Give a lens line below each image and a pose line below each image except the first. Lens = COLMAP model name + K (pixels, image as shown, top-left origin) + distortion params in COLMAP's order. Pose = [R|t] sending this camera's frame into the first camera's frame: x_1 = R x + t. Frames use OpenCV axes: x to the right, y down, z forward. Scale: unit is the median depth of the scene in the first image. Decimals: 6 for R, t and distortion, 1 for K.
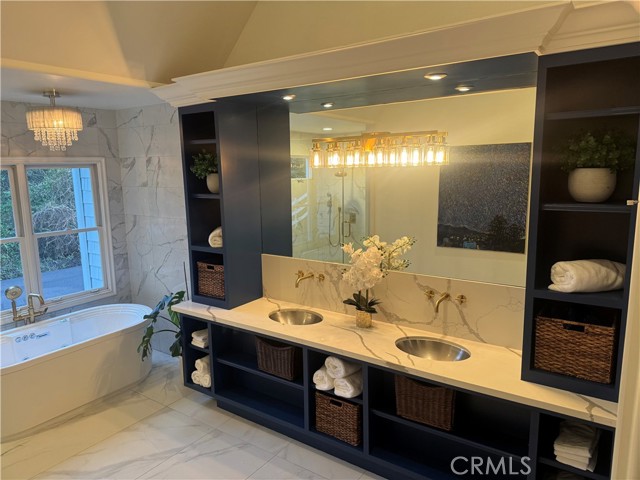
lens RADIAL K [[443.5, 0, 315.2], [0, 443.5, 239.8], [0, 0, 1]] dist [0.079458, -0.094728]
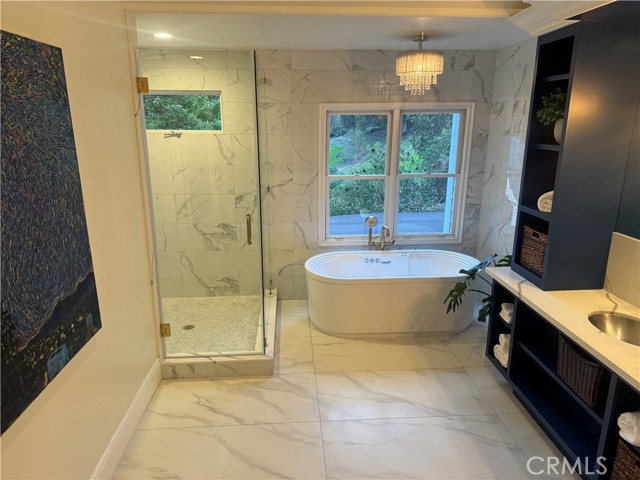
lens RADIAL K [[443.5, 0, 322.6], [0, 443.5, 239.4], [0, 0, 1]] dist [0.079458, -0.094728]
pose [[0.638124, 0.217231, -0.738653, 0.140981], [-0.137774, 0.976105, 0.168040, -0.017118], [0.757507, -0.005463, 0.652805, 0.167237]]
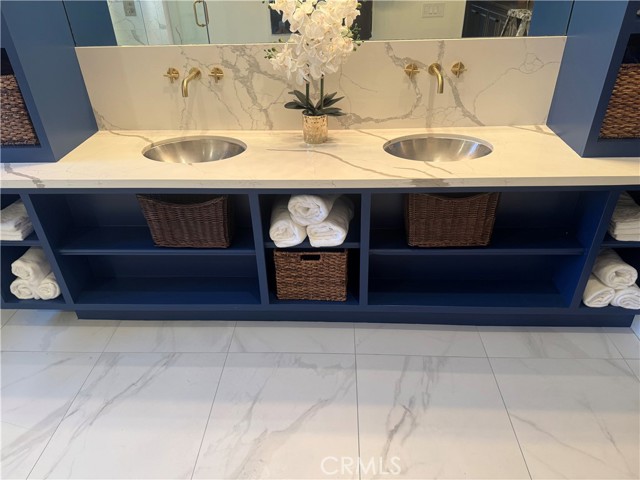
lens RADIAL K [[443.5, 0, 322.2], [0, 443.5, 236.4], [0, 0, 1]] dist [0.079458, -0.094728]
pose [[0.842480, -0.289080, 0.454599, -0.204780], [0.097871, 0.911925, 0.398515, 0.058364], [-0.529762, -0.291249, 0.796571, 0.398311]]
